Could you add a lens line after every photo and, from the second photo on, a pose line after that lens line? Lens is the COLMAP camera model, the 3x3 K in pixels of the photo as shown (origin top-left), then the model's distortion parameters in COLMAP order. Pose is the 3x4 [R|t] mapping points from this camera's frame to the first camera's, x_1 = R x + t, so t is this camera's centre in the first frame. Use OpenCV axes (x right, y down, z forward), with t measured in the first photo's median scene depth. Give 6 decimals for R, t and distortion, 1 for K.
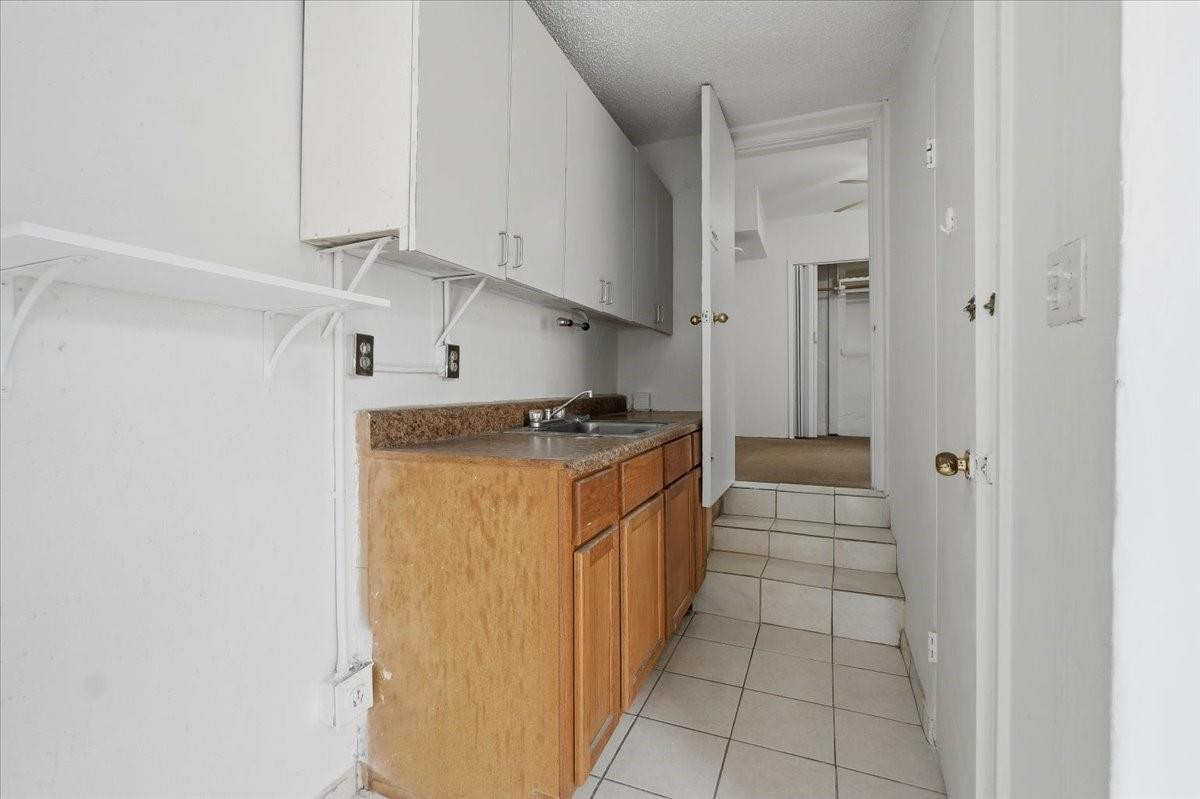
lens RADIAL K [[529.0, 0, 601.9], [0, 529.0, 373.8], [0, 0, 1]] dist [-0.005126, 0.000478]
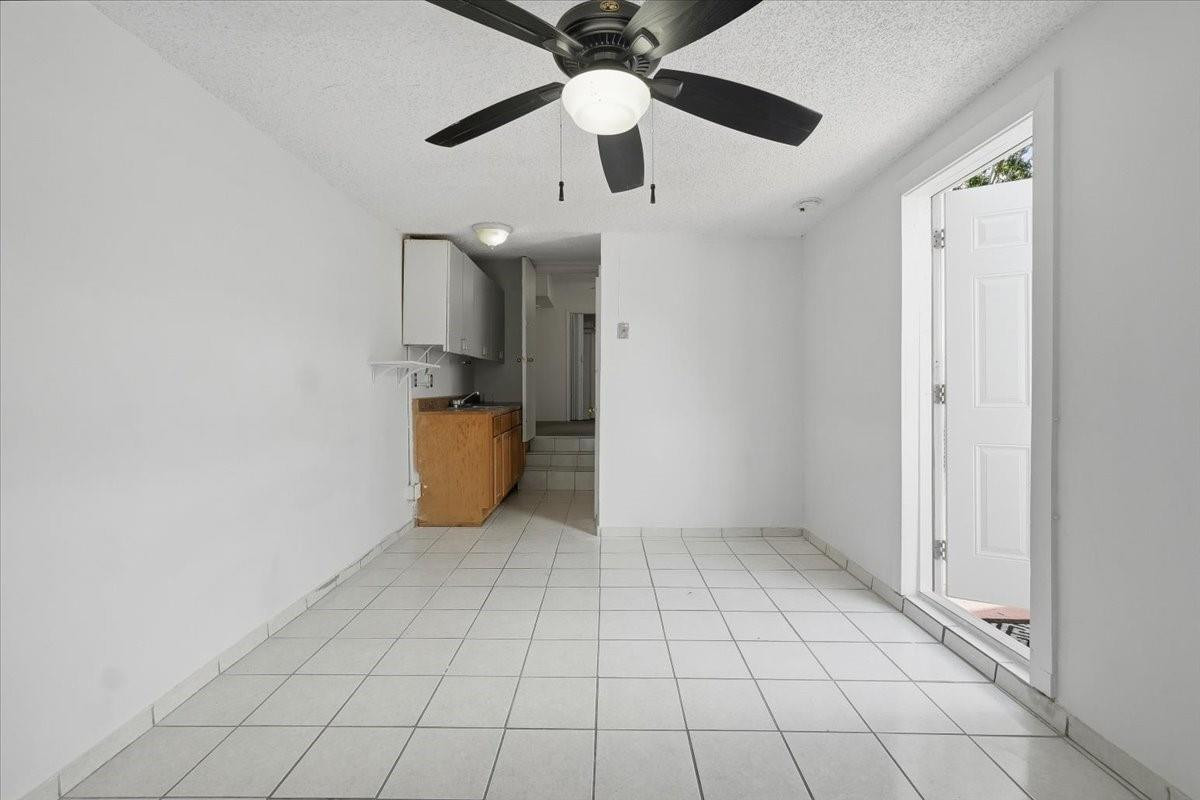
lens RADIAL K [[529.0, 0, 601.4], [0, 529.0, 389.9], [0, 0, 1]] dist [-0.005126, 0.000478]
pose [[0.928053, -0.003748, 0.372430, -0.482106], [-0.007098, 0.999590, 0.027747, -0.057668], [-0.372381, -0.028394, 0.927646, -1.745722]]
